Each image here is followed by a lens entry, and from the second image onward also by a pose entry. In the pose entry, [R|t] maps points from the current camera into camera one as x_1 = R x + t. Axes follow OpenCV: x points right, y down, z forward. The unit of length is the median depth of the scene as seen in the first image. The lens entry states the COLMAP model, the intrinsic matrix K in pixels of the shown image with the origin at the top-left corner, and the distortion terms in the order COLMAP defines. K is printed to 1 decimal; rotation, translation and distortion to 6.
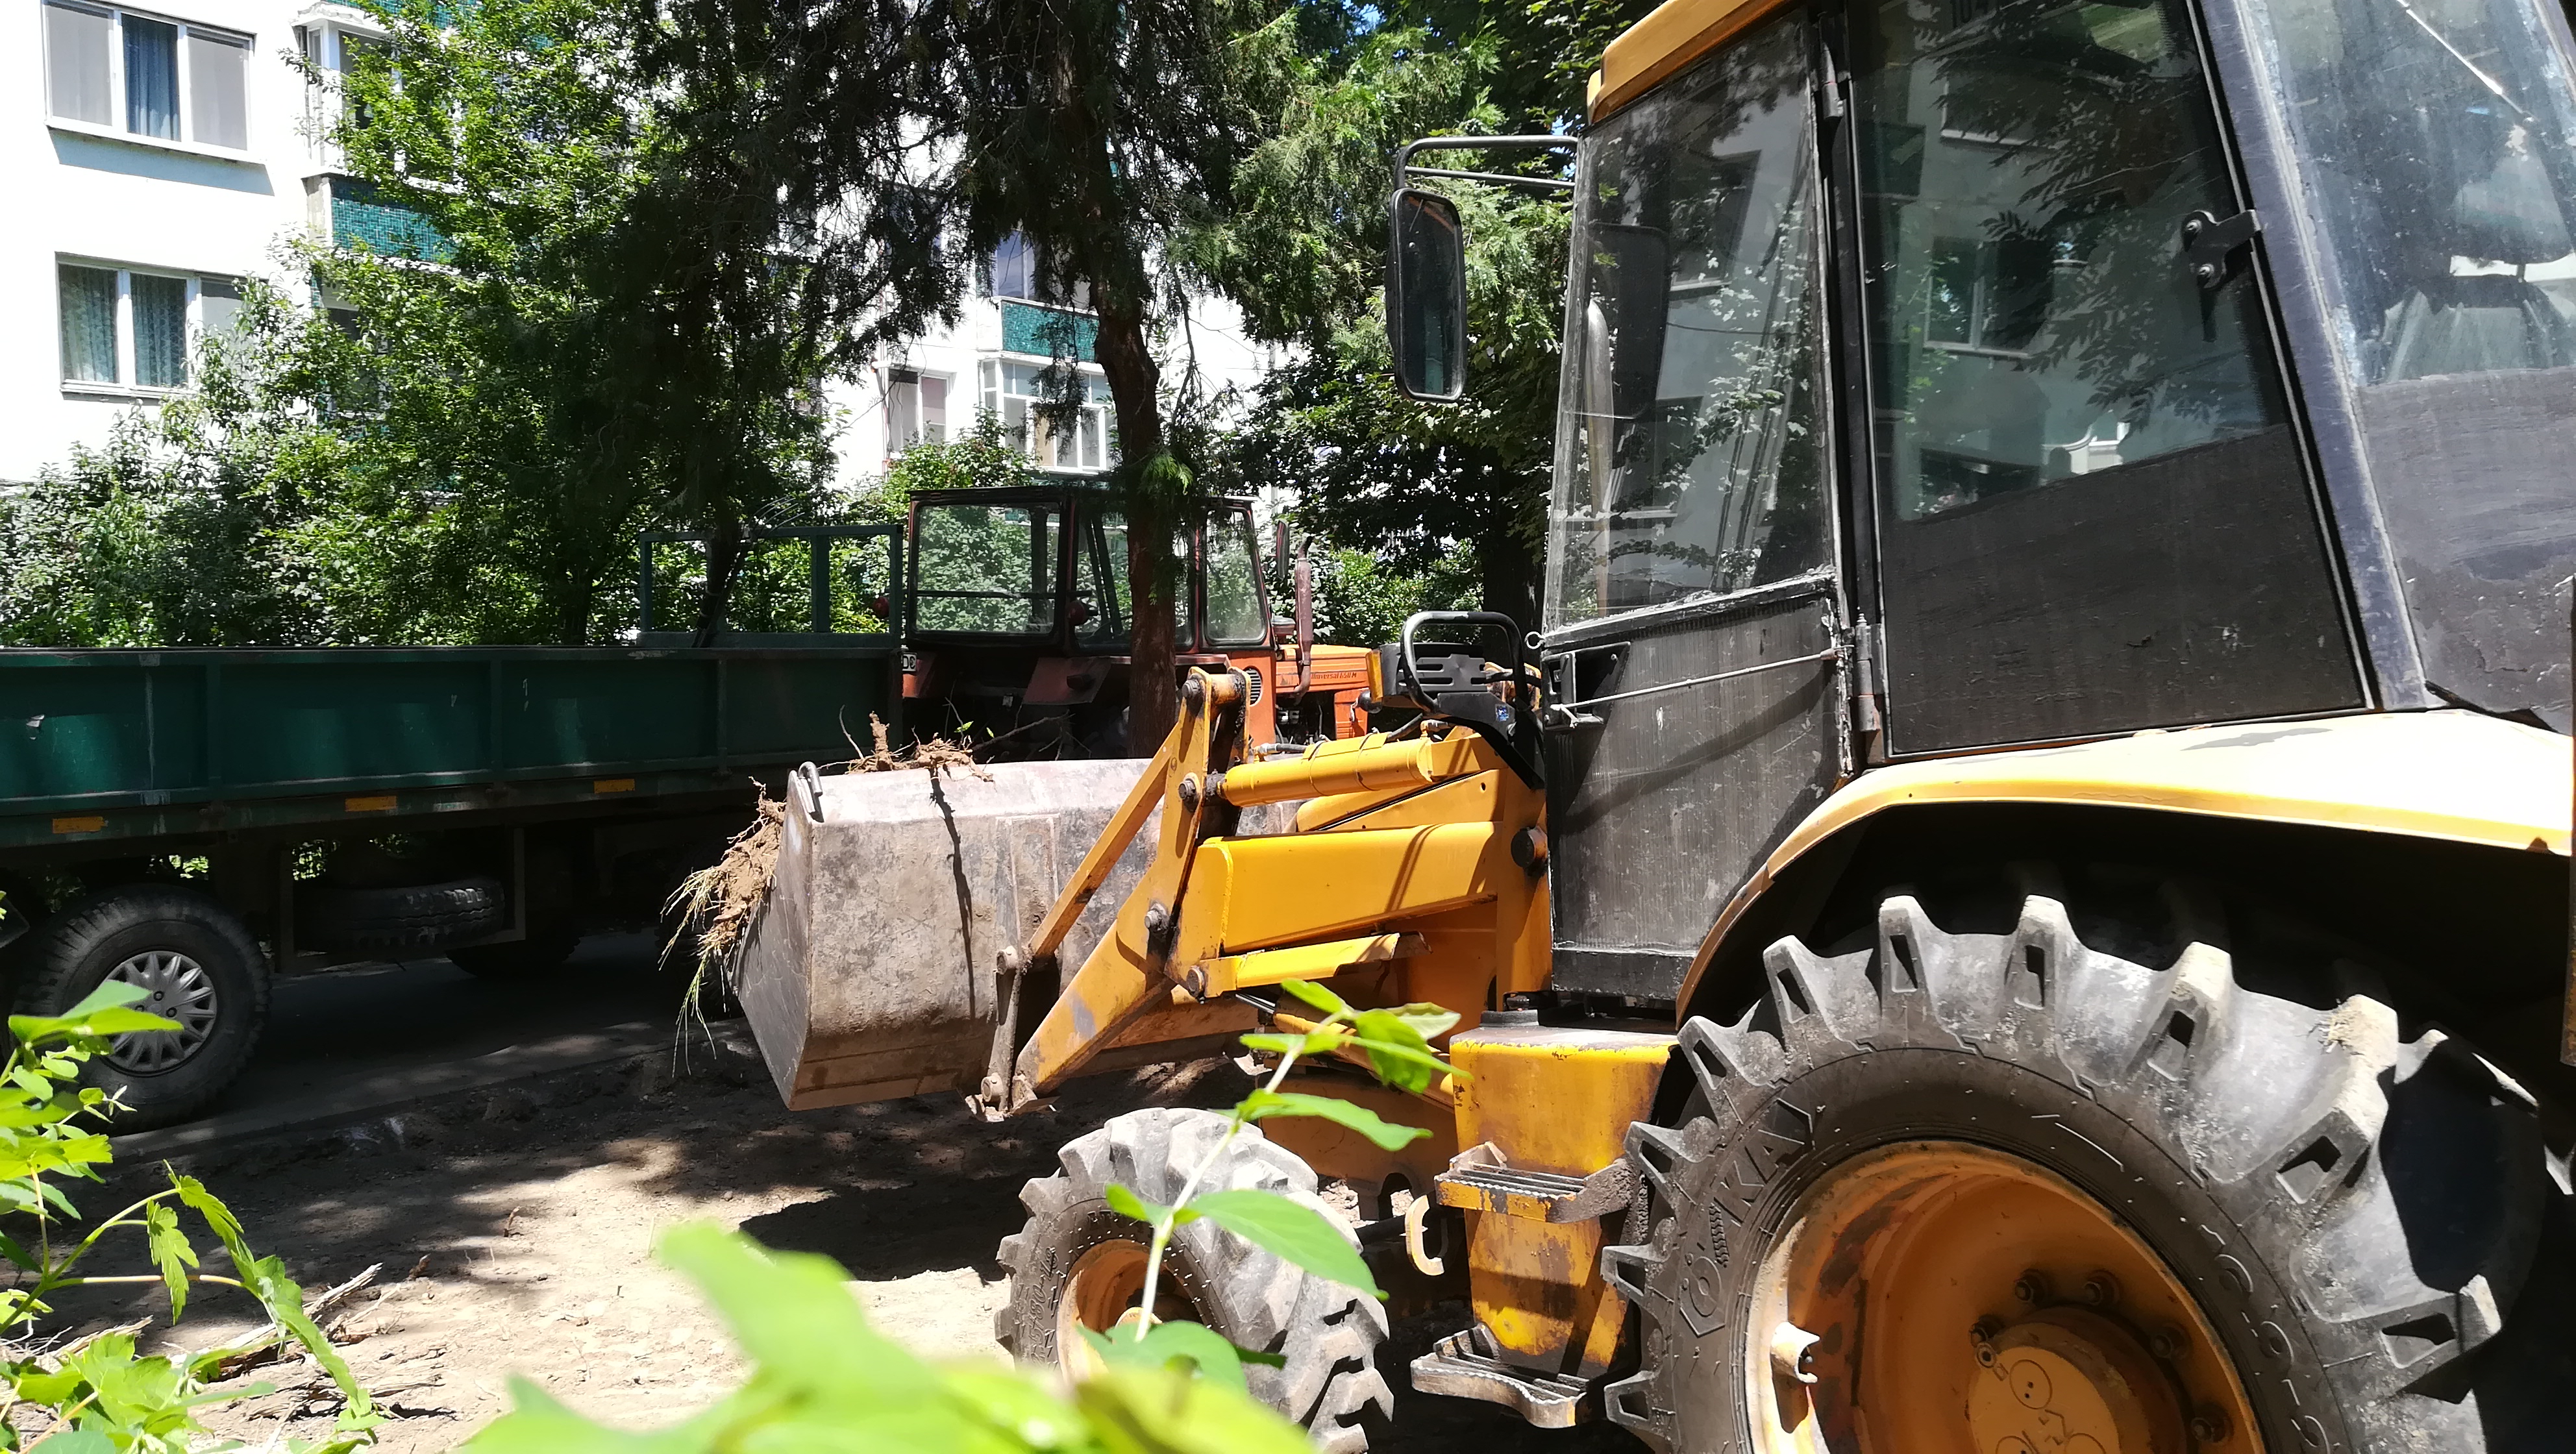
lens RADIAL K [[1969.0, 0, 1279.7], [0, 1969.0, 785.2], [0, 0, 1]] dist [-0.003393, -0.020875]
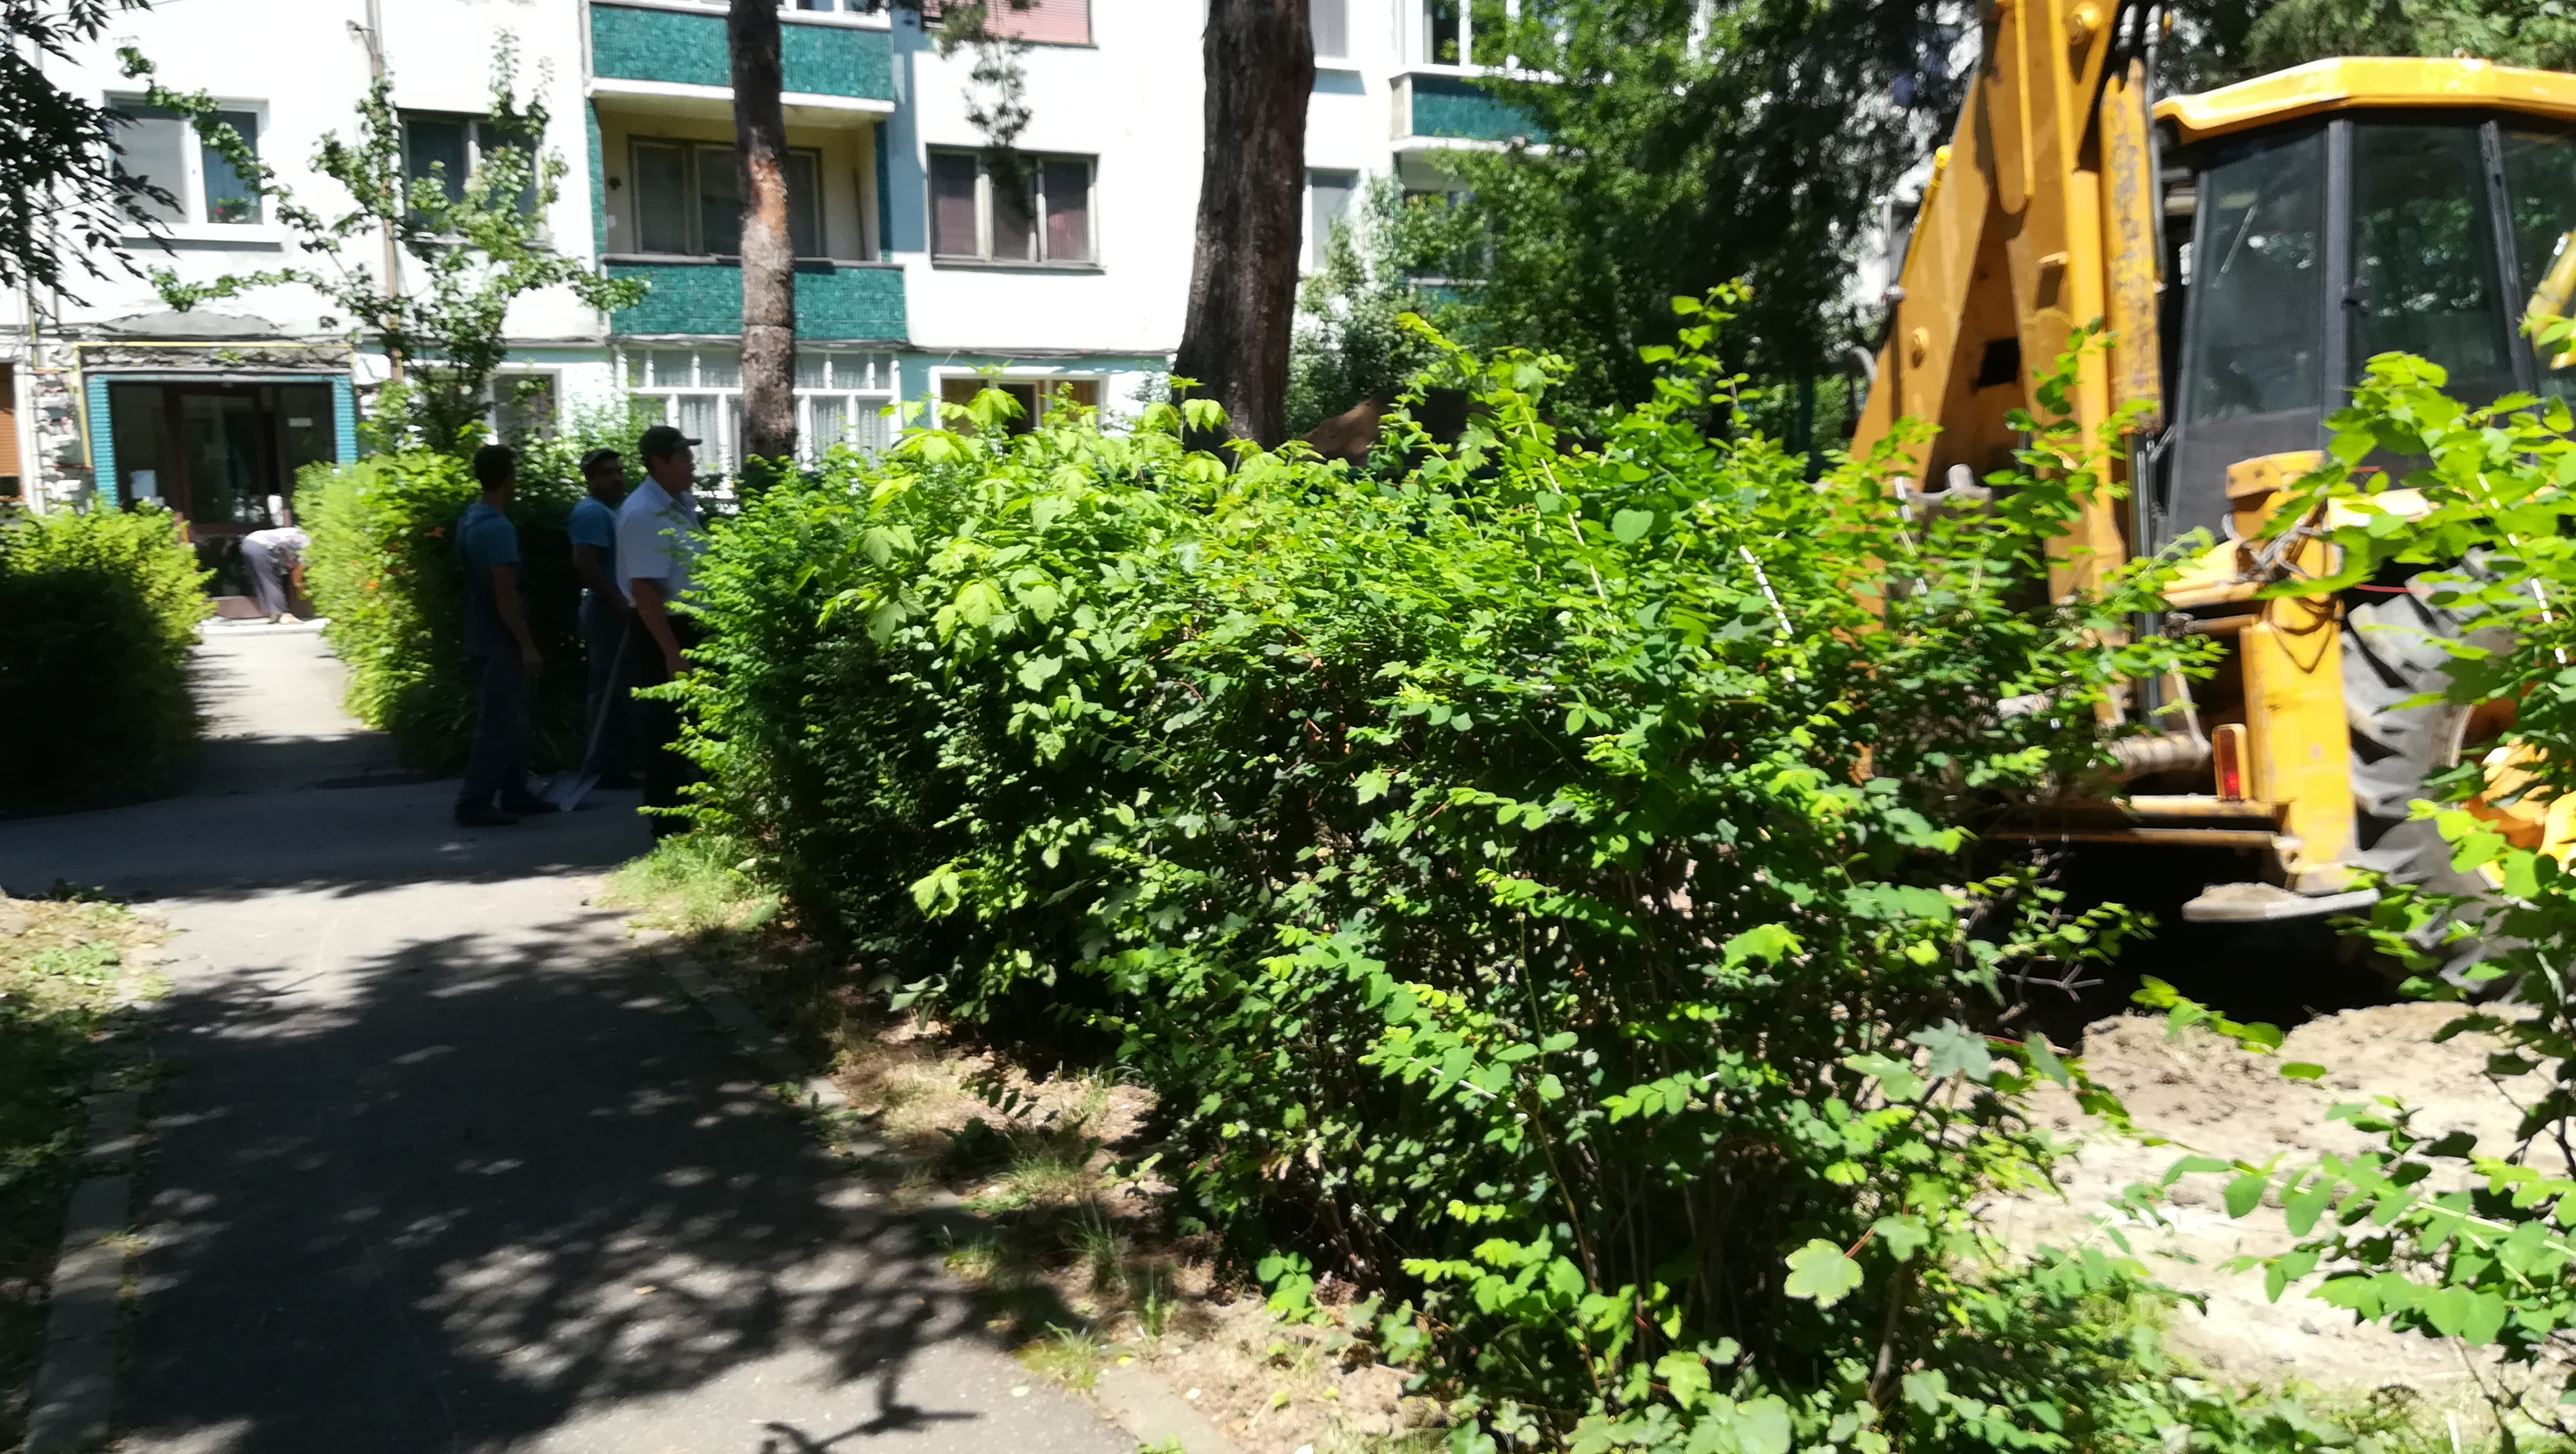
lens RADIAL K [[1969.0, 0, 1279.7], [0, 1969.0, 785.2], [0, 0, 1]] dist [-0.003393, -0.020875]
pose [[0.886567, 0.062968, -0.458295, 0.012655], [-0.026902, 0.996034, 0.084811, 0.017631], [0.461818, -0.062861, 0.884744, -0.126183]]
